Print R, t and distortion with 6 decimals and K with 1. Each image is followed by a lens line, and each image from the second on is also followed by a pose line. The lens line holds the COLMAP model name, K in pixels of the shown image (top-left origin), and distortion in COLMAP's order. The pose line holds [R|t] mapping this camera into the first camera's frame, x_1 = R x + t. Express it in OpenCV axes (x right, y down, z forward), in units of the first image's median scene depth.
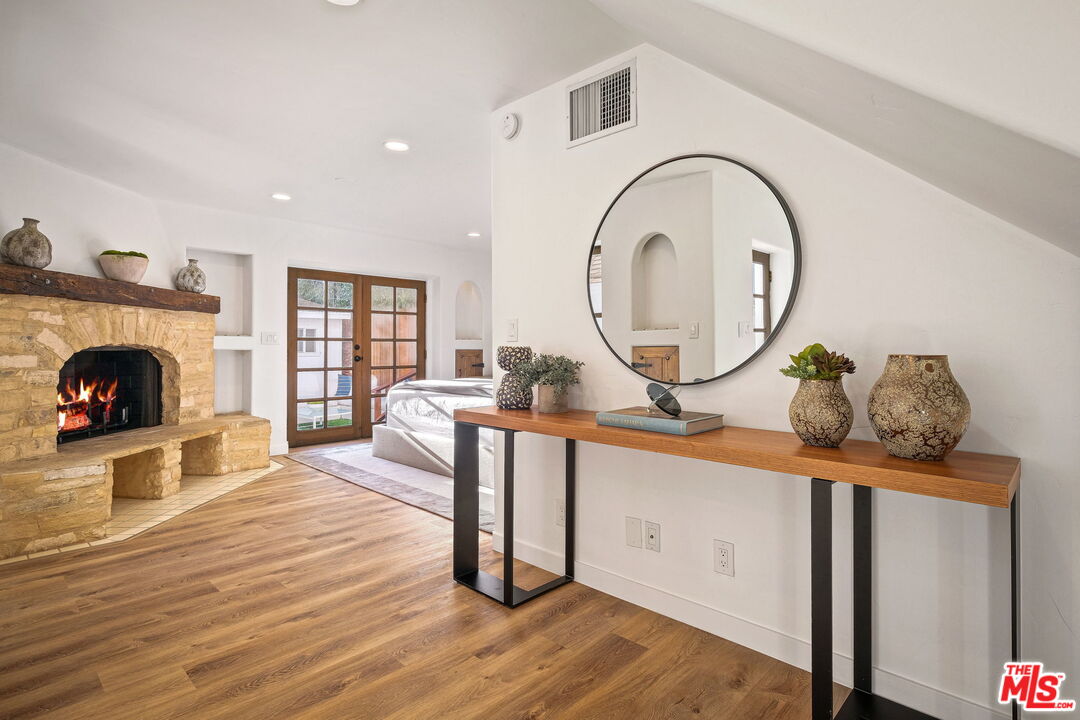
lens RADIAL K [[547.1, 0, 541.1], [0, 547.1, 338.4], [0, 0, 1]] dist [-0.000643, -0.000819]
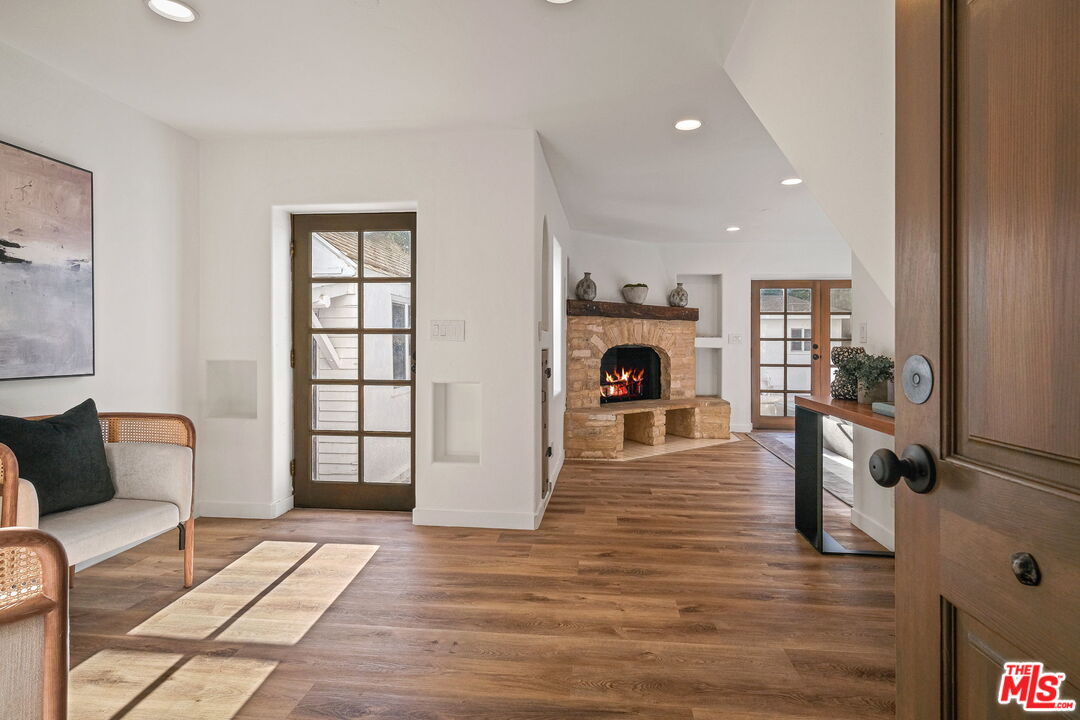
lens RADIAL K [[559.2, 0, 540.8], [0, 559.2, 341.5], [0, 0, 1]] dist [0.002994, 0.000624]
pose [[0.600312, -0.000828, -0.799766, 0.381241], [0.007151, 0.999965, 0.004333, -0.004616], [0.799734, -0.008320, 0.600297, -0.187841]]
